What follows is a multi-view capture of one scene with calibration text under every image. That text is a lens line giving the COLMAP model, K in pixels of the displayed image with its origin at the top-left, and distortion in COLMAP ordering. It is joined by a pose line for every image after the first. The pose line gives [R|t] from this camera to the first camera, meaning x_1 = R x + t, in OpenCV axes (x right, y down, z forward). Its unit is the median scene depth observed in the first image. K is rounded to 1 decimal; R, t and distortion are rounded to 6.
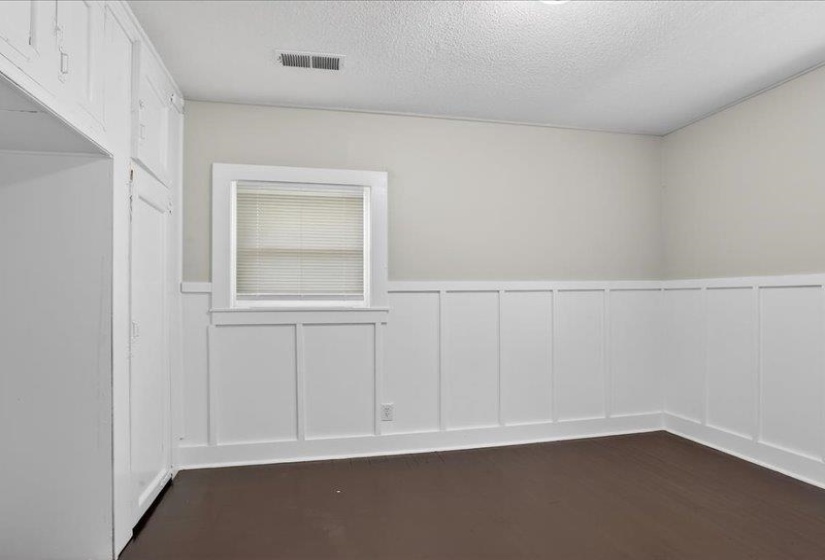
lens RADIAL K [[501.4, 0, 413.4], [0, 501.4, 296.3], [0, 0, 1]] dist [-0.069503, 0.052459]
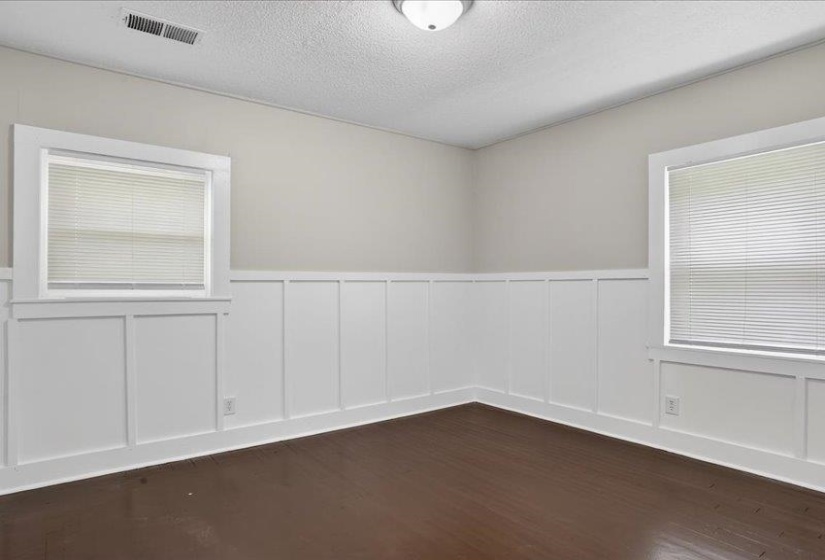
lens RADIAL K [[503.4, 0, 410.6], [0, 503.4, 285.9], [0, 0, 1]] dist [-0.027365, 0.025182]
pose [[0.915122, 0.005028, 0.403145, -0.124014], [-0.004343, 0.999987, -0.002614, 0.001488], [-0.403153, 0.000642, 0.915132, -0.028523]]
